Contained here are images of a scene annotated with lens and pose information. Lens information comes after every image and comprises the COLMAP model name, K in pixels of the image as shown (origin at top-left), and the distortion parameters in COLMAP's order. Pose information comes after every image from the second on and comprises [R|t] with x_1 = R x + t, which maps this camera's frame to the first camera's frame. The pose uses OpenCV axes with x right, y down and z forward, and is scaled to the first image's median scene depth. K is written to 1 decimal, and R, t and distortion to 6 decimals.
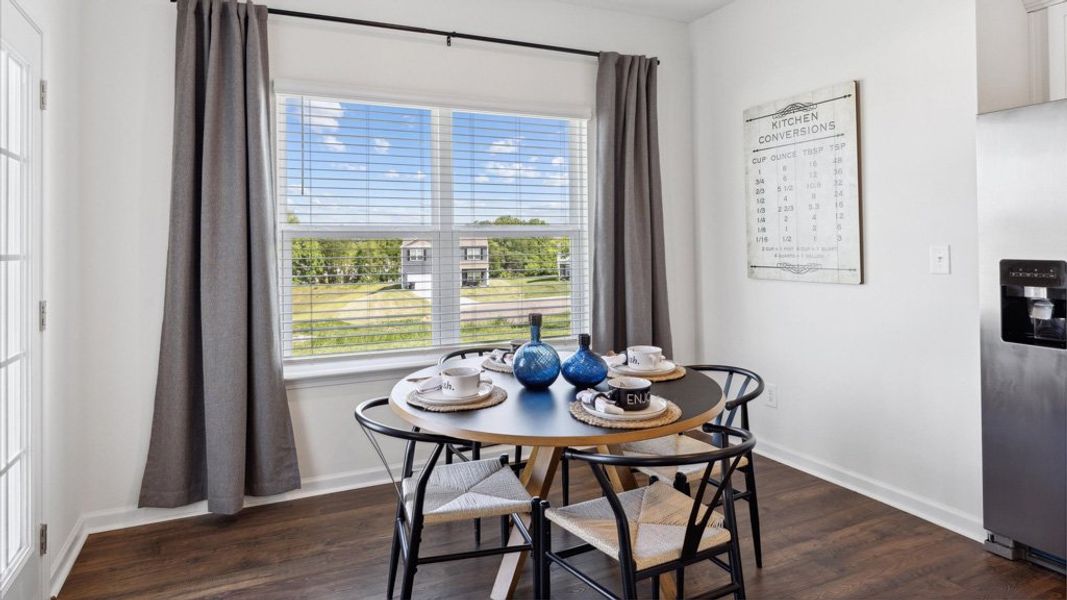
lens RADIAL K [[640.6, 0, 533.1], [0, 640.6, 235.0], [0, 0, 1]] dist [-0.005482, -0.000568]
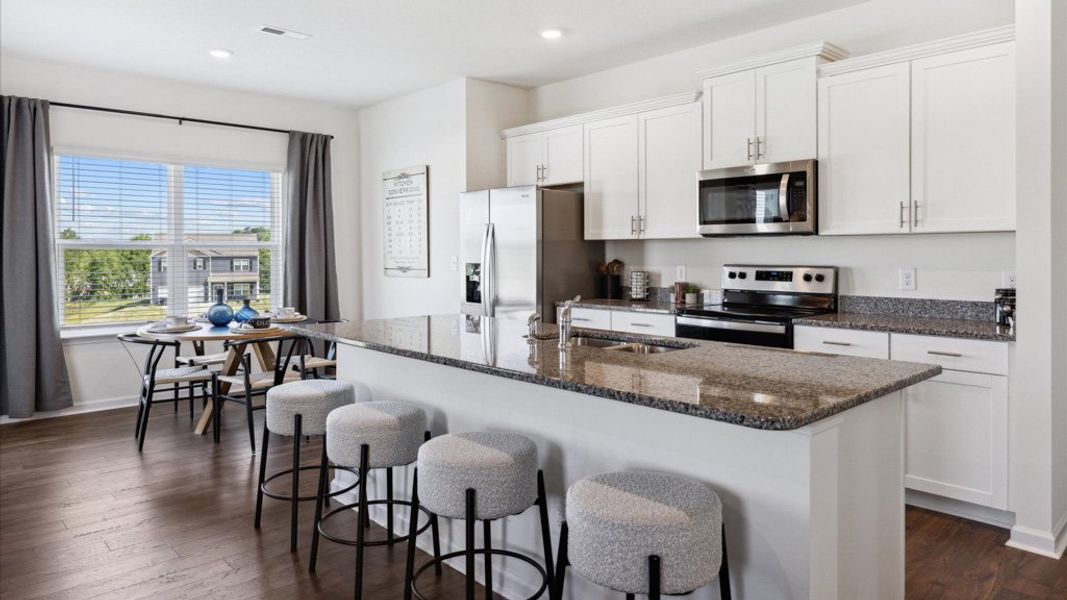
lens RADIAL K [[676.7, 0, 525.2], [0, 676.7, 257.2], [0, 0, 1]] dist [0.007090, 0.000477]
pose [[0.954790, 0.006925, 0.297201, 0.179679], [-0.011910, 0.999817, 0.014966, -0.011403], [-0.297043, -0.017829, 0.954698, -0.822030]]
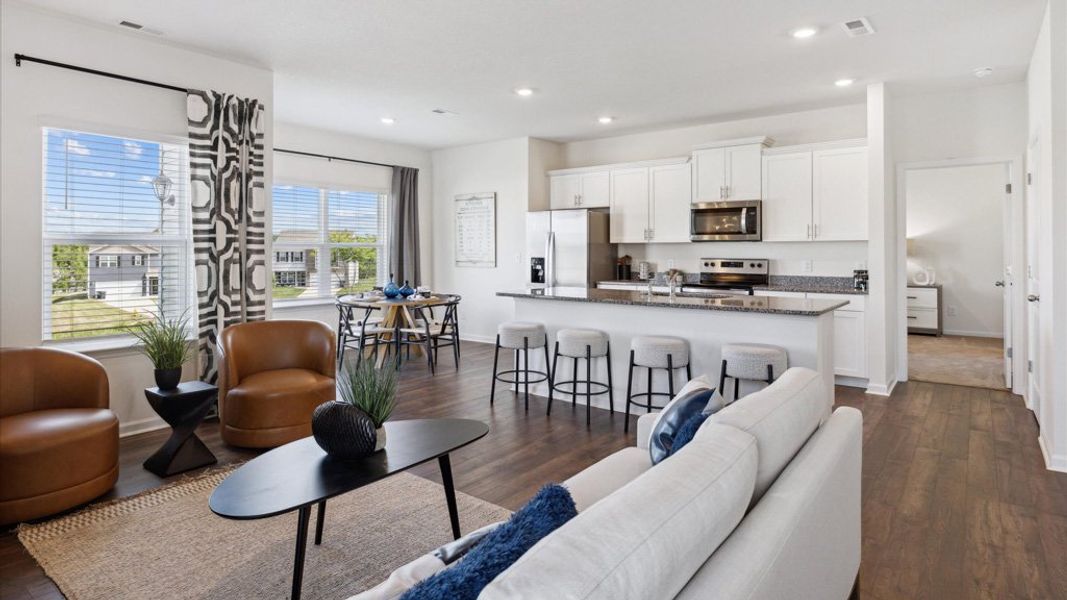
lens RADIAL K [[573.8, 0, 533.0], [0, 573.8, 248.4], [0, 0, 1]] dist [0.020281, 0.000400]
pose [[0.890702, 0.013642, 0.454382, -0.408827], [-0.016204, 0.999867, 0.001746, -0.008663], [-0.454298, -0.008918, 0.890805, -1.117905]]
